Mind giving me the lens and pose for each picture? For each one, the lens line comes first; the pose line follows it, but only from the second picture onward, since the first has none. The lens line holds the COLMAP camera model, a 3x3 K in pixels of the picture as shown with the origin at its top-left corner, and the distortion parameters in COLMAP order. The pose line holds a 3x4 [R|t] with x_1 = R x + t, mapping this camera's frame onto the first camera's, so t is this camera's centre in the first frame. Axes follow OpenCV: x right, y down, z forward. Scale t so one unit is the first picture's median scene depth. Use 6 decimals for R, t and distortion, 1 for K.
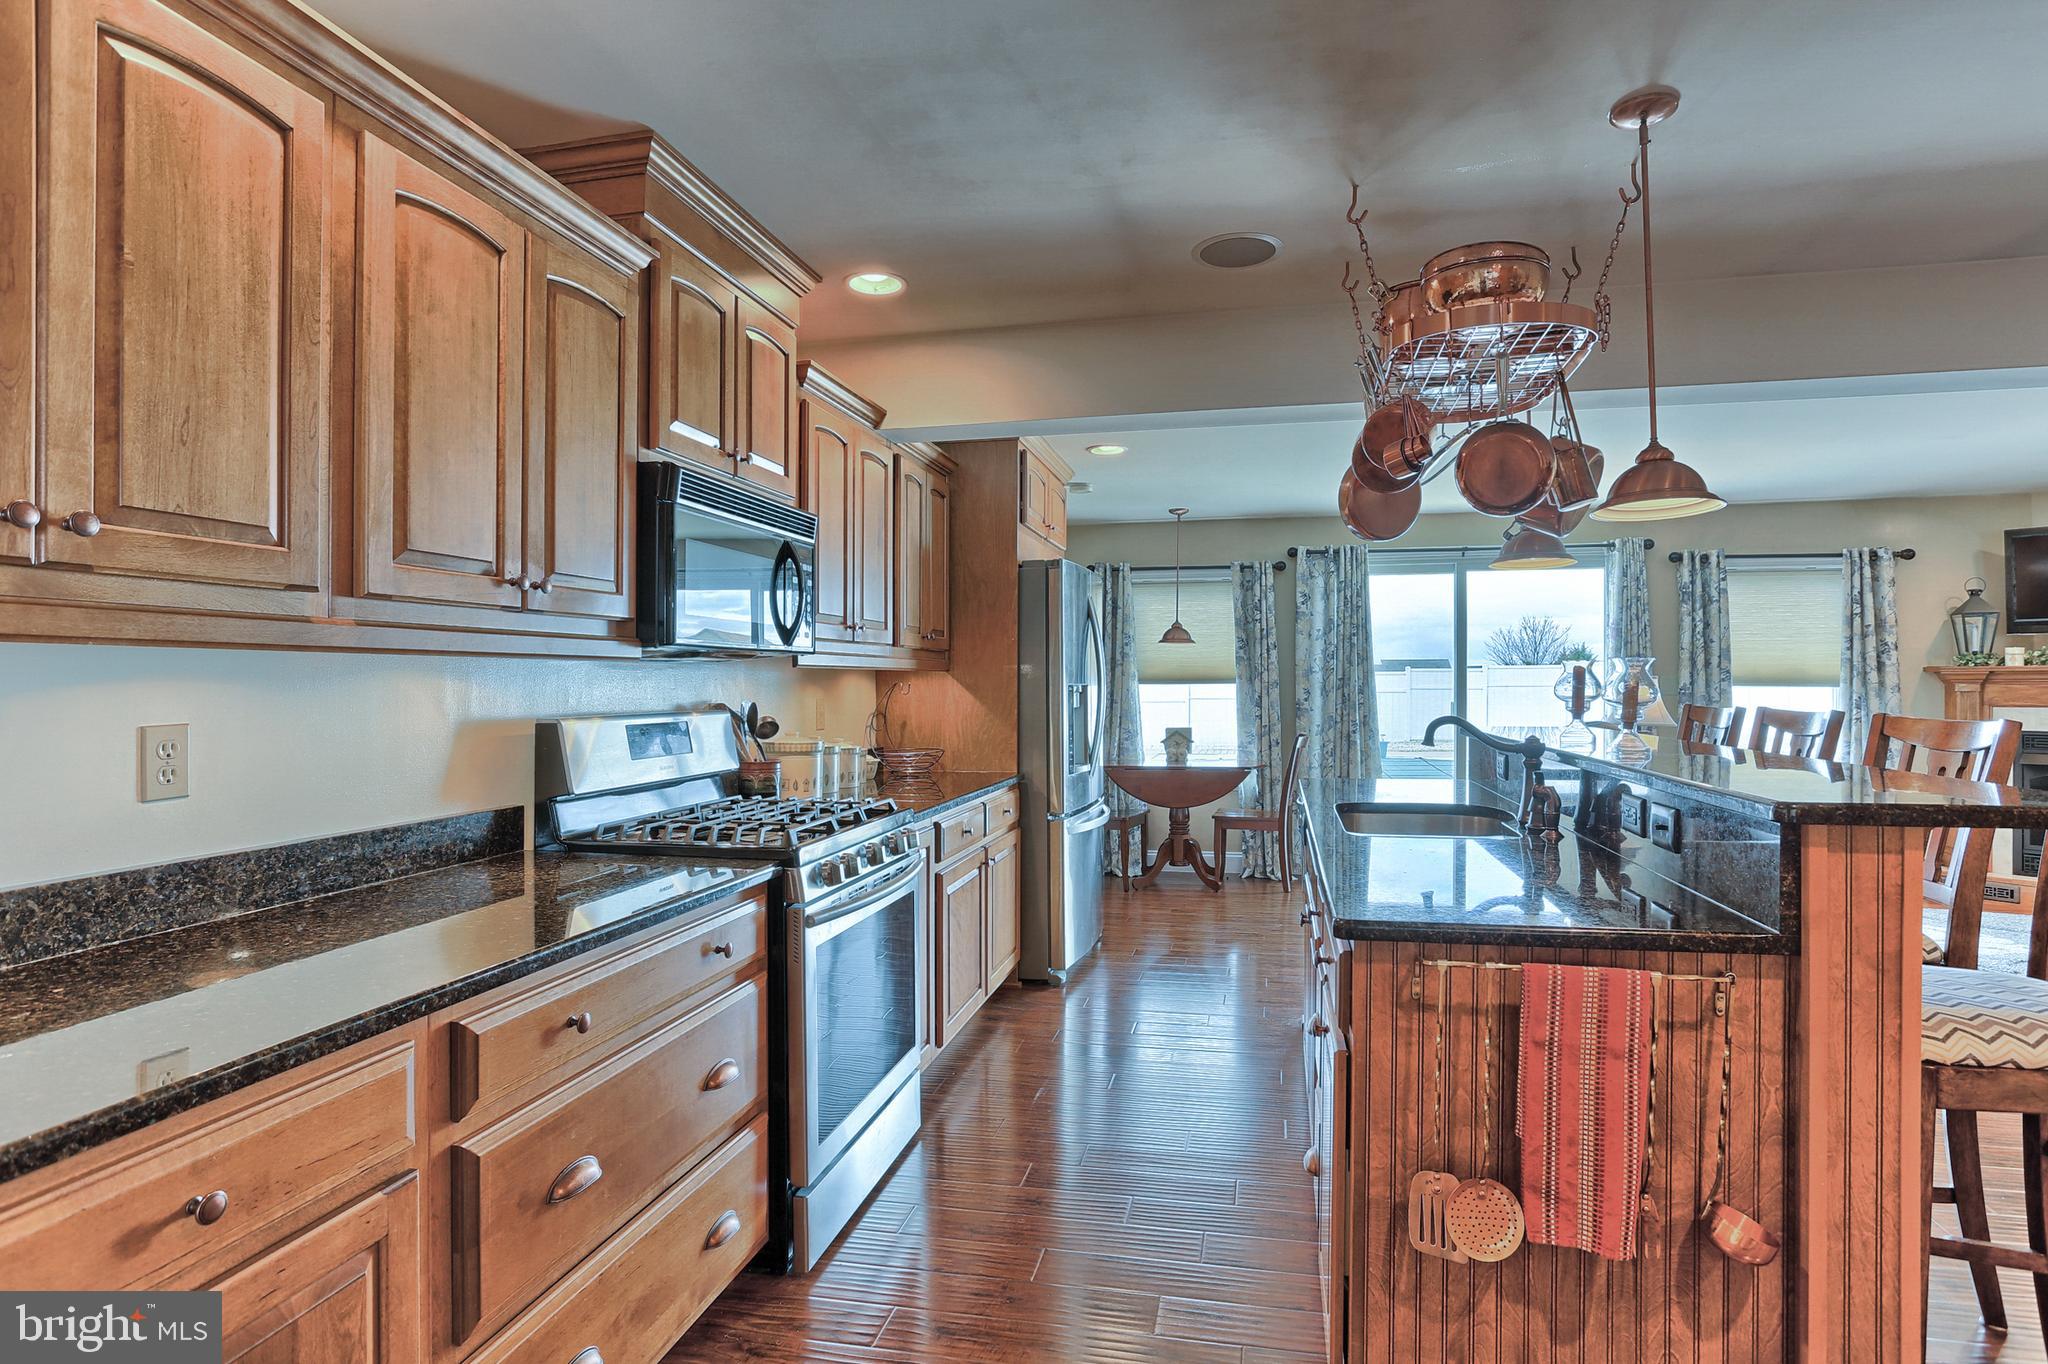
lens RADIAL K [[1039.6, 0, 1024.0], [0, 1039.6, 682.0], [0, 0, 1]] dist [-0.000775, 0.000836]
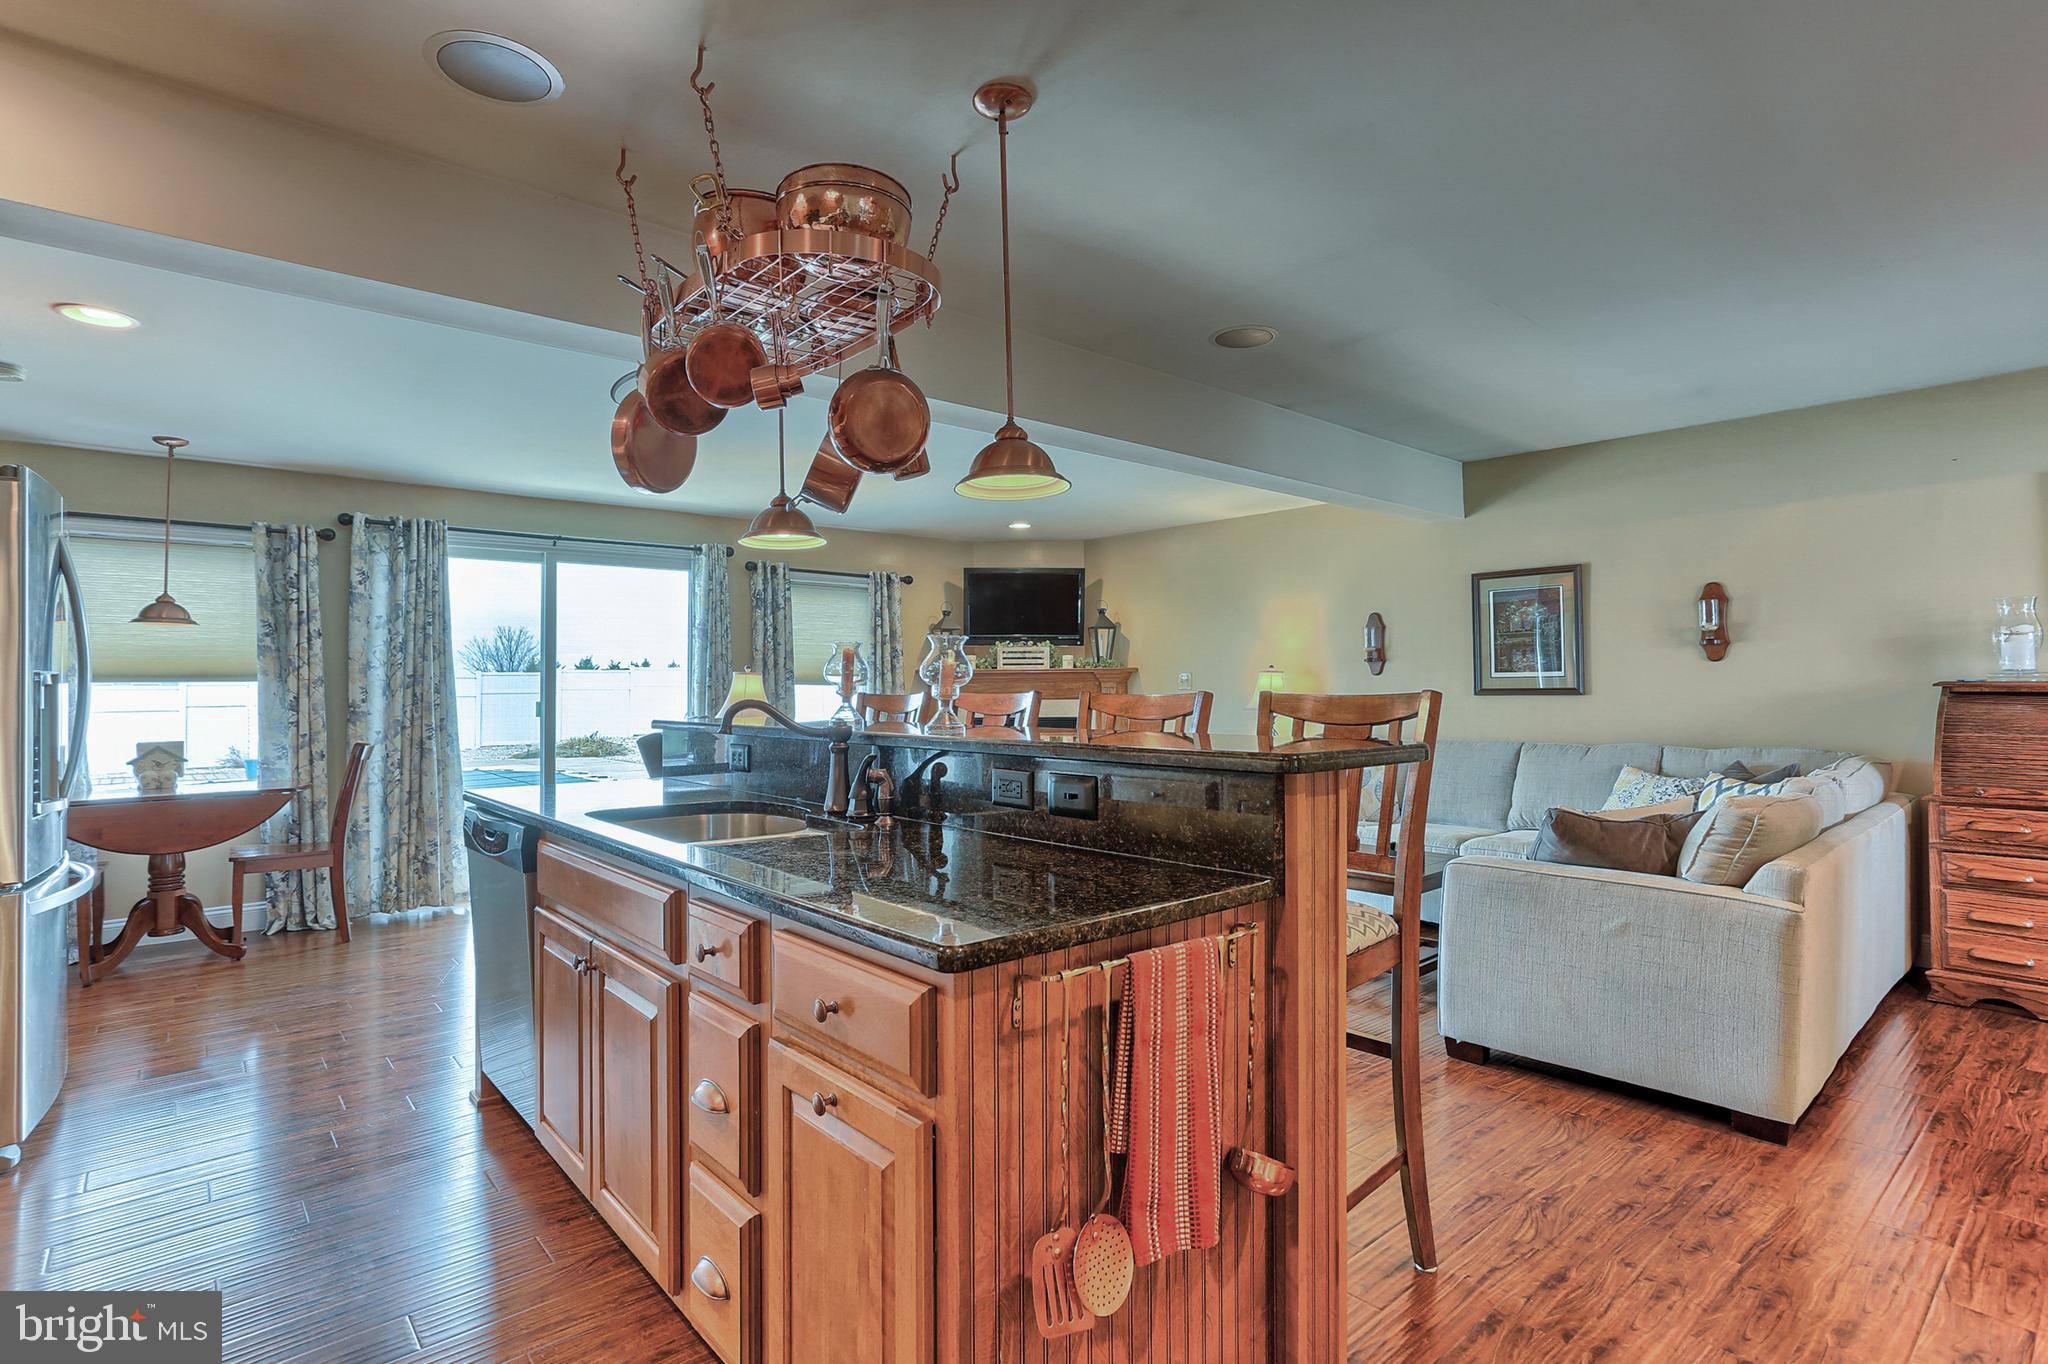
lens RADIAL K [[1036.8, 0, 1020.1], [0, 1036.8, 673.4], [0, 0, 1]] dist [-0.046200, 0.035038]
pose [[0.610285, 0.011929, 0.792092, -0.054404], [0.001197, 0.999872, -0.015980, 0.009431], [-0.792181, 0.010701, 0.610192, 0.108428]]
